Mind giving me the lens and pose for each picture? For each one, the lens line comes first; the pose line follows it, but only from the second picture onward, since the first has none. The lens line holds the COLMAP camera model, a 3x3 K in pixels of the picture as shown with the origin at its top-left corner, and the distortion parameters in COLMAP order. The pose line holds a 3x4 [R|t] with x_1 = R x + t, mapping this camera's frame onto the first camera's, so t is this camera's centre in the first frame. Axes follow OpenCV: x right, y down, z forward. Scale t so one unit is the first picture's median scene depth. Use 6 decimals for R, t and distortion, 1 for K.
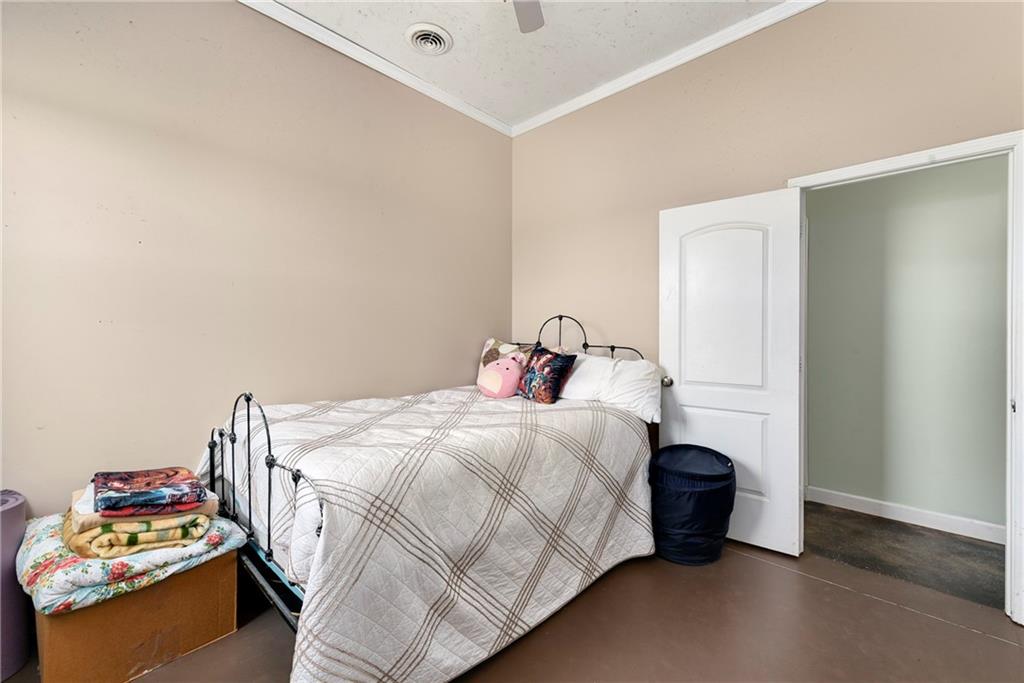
lens RADIAL K [[415.8, 0, 512.0], [0, 415.8, 341.5], [0, 0, 1]] dist [0.000015, -0.000062]
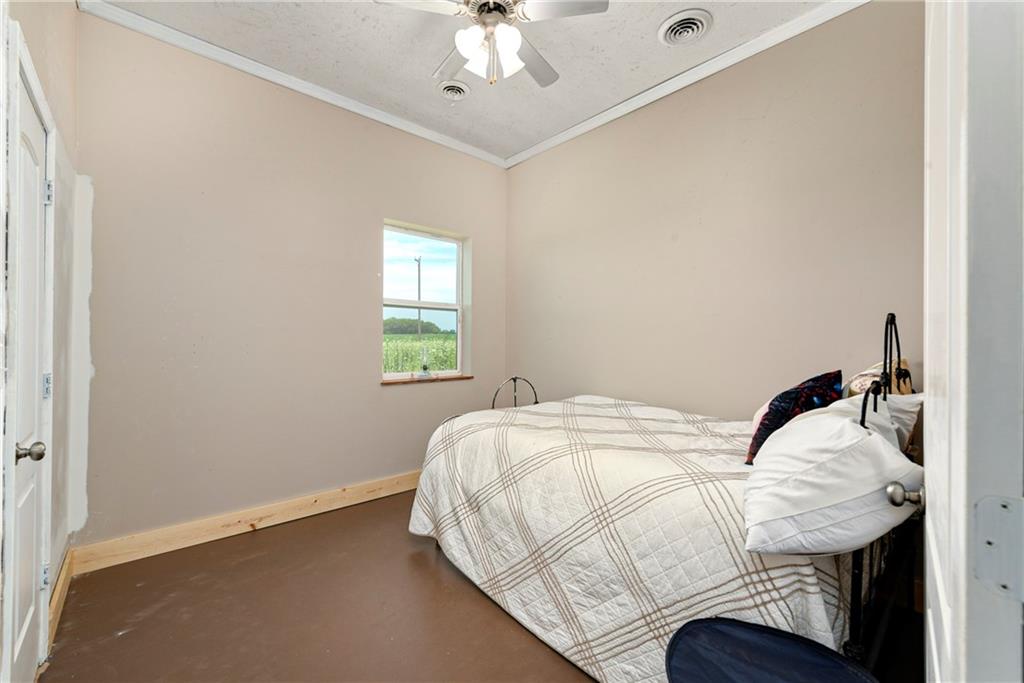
lens RADIAL K [[415.8, 0, 512.0], [0, 415.8, 341.5], [0, 0, 1]] dist [0.000015, -0.000062]
pose [[-0.093238, -0.004010, -0.995636, 1.107980], [-0.014520, 0.999891, -0.002668, -0.037225], [0.995538, 0.014208, -0.093286, 1.047375]]
